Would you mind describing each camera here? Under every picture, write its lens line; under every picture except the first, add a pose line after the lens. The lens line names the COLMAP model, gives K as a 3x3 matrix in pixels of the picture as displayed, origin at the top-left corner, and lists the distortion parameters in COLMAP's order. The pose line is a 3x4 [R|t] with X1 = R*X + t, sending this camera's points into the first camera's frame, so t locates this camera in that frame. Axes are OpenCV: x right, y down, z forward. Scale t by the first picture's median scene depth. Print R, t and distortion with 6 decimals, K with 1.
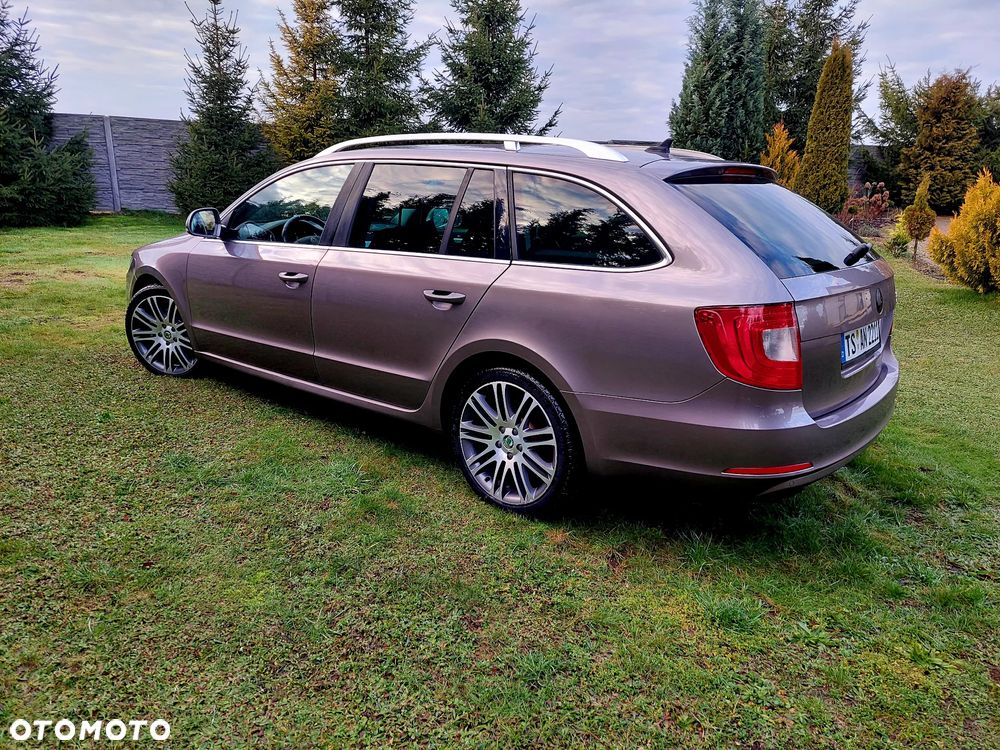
lens RADIAL K [[715.3, 0, 503.9], [0, 715.3, 356.9], [0, 0, 1]] dist [0.055370, -0.046637]
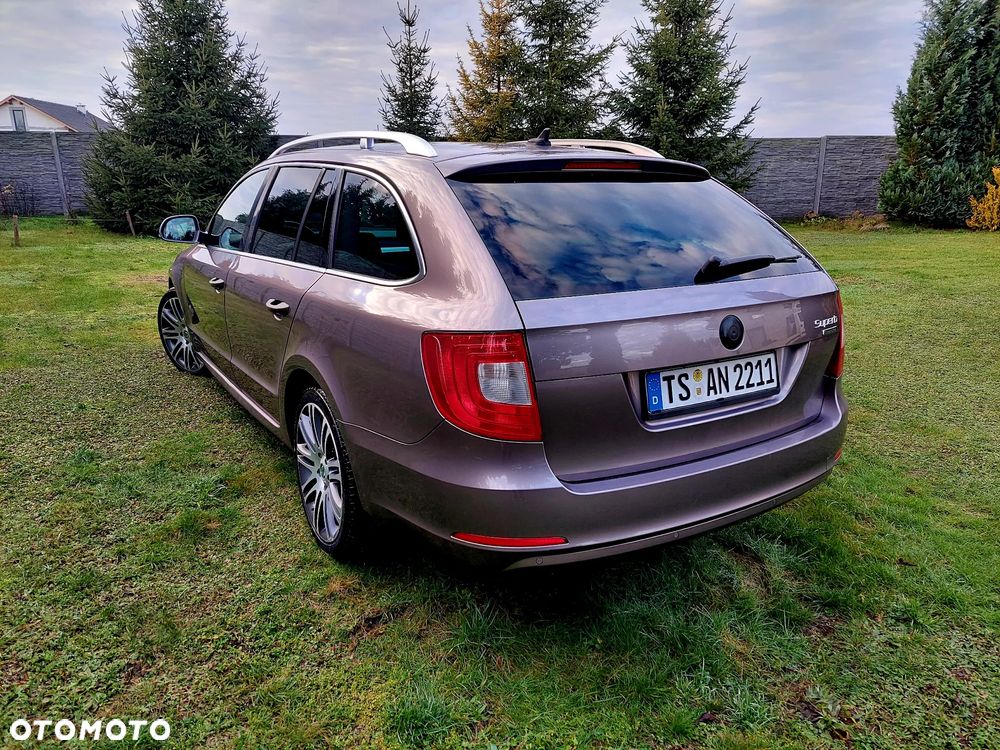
lens RADIAL K [[715.9, 0, 500.8], [0, 715.9, 359.3], [0, 0, 1]] dist [0.051151, -0.043866]
pose [[0.949275, 0.053775, -0.309815, 0.085763], [-0.055900, 0.998434, 0.002022, -0.006146], [0.309439, 0.015399, 0.950795, 0.036102]]
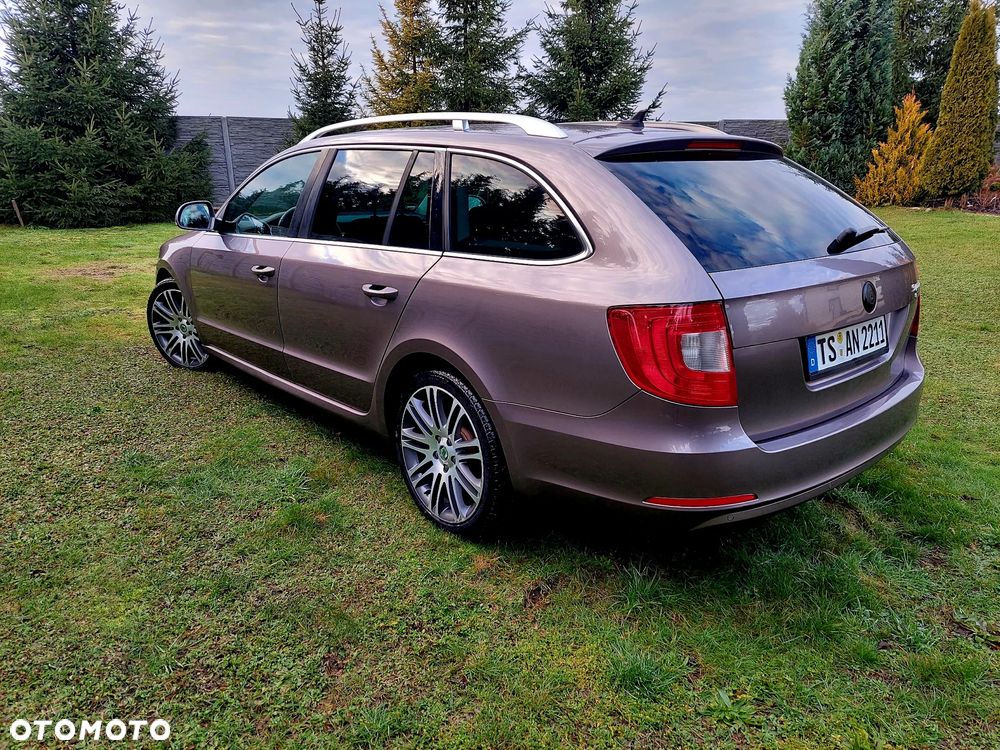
lens RADIAL K [[717.4, 0, 514.8], [0, 717.4, 349.3], [0, 0, 1]] dist [0.046220, -0.039334]
pose [[0.987970, 0.010105, -0.154313, 0.040764], [-0.009303, 0.999939, 0.005915, -0.003132], [0.154364, -0.004408, 0.988004, 0.020865]]
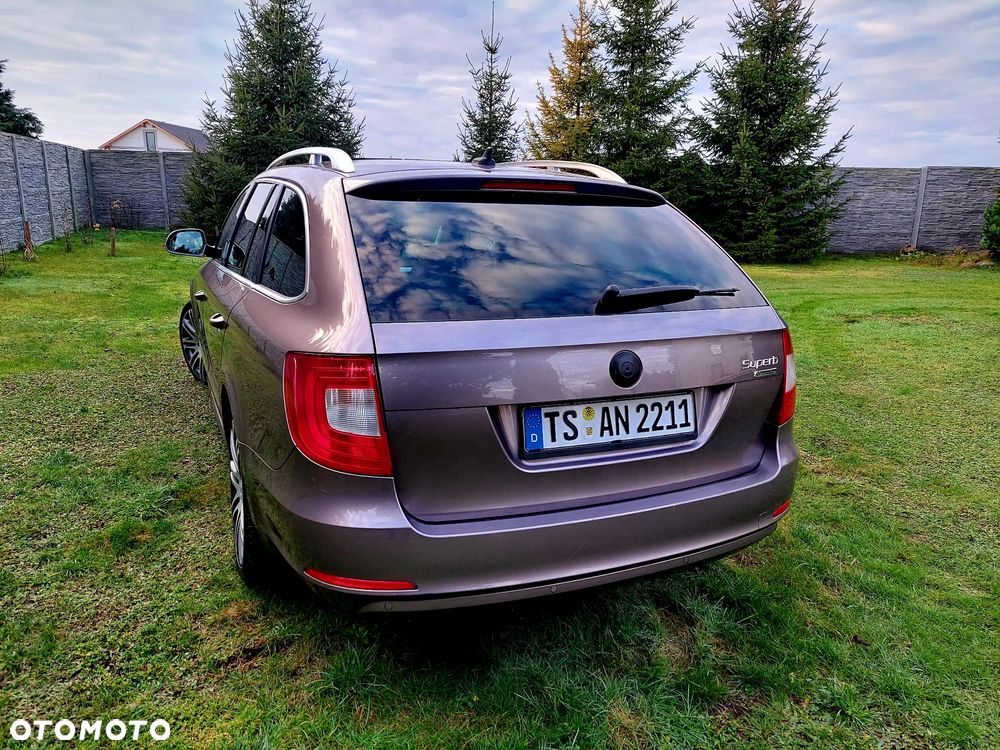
lens RADIAL K [[715.3, 0, 503.9], [0, 715.3, 356.9], [0, 0, 1]] dist [0.055370, -0.046637]
pose [[0.902525, 0.086817, -0.421796, 0.114296], [-0.106829, 0.993988, -0.023995, -0.009751], [0.417177, 0.066716, 0.906373, 0.055799]]
